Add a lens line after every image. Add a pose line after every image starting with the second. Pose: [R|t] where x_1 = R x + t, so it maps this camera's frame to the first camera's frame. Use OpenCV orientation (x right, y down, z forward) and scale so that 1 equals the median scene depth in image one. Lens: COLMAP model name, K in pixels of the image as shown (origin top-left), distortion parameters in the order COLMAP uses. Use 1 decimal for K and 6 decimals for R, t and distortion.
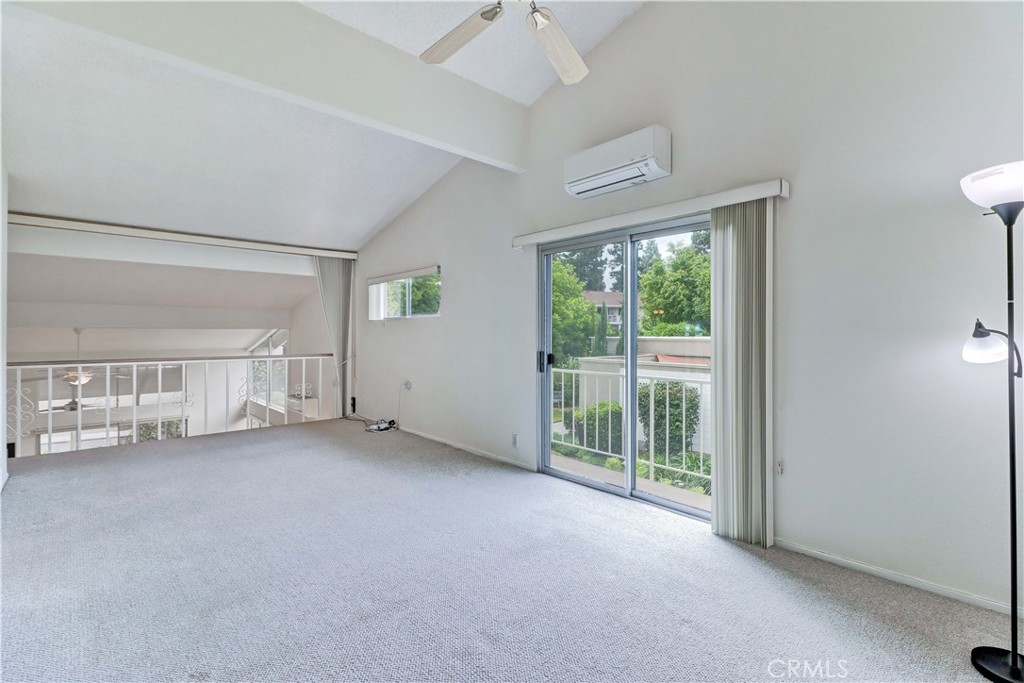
lens RADIAL K [[474.8, 0, 520.2], [0, 474.8, 336.7], [0, 0, 1]] dist [-0.002998, -0.001145]
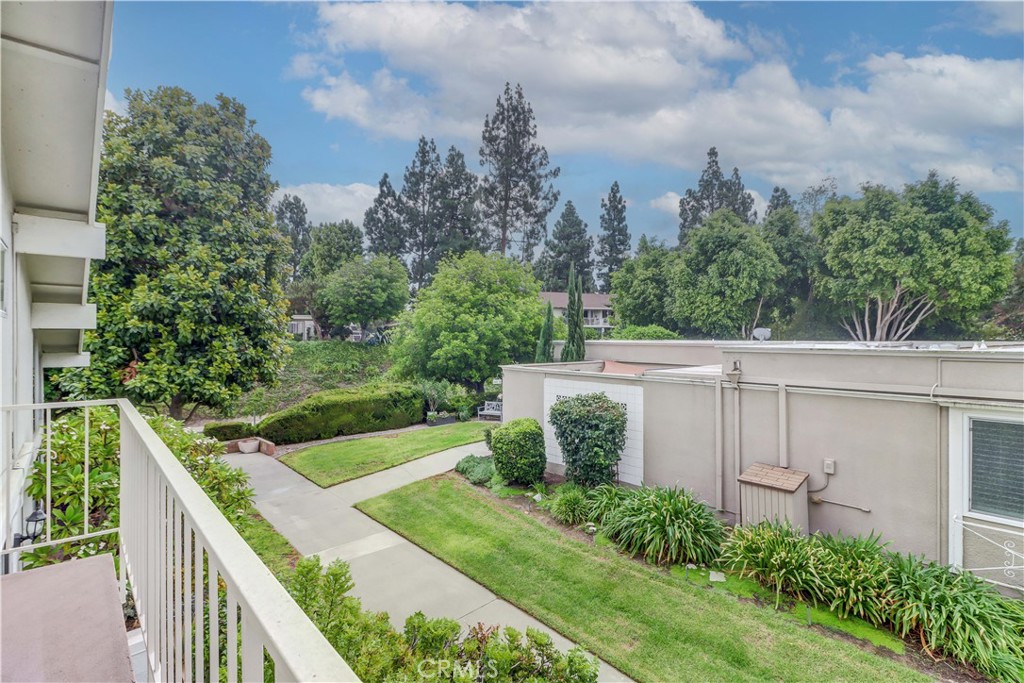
lens RADIAL K [[474.8, 0, 520.2], [0, 474.8, 336.7], [0, 0, 1]] dist [-0.002998, -0.001145]
pose [[0.999989, -0.001224, -0.004526, 0.092311], [0.001186, 0.999964, -0.008436, 0.000076], [0.004537, 0.008430, 0.999954, 0.088235]]
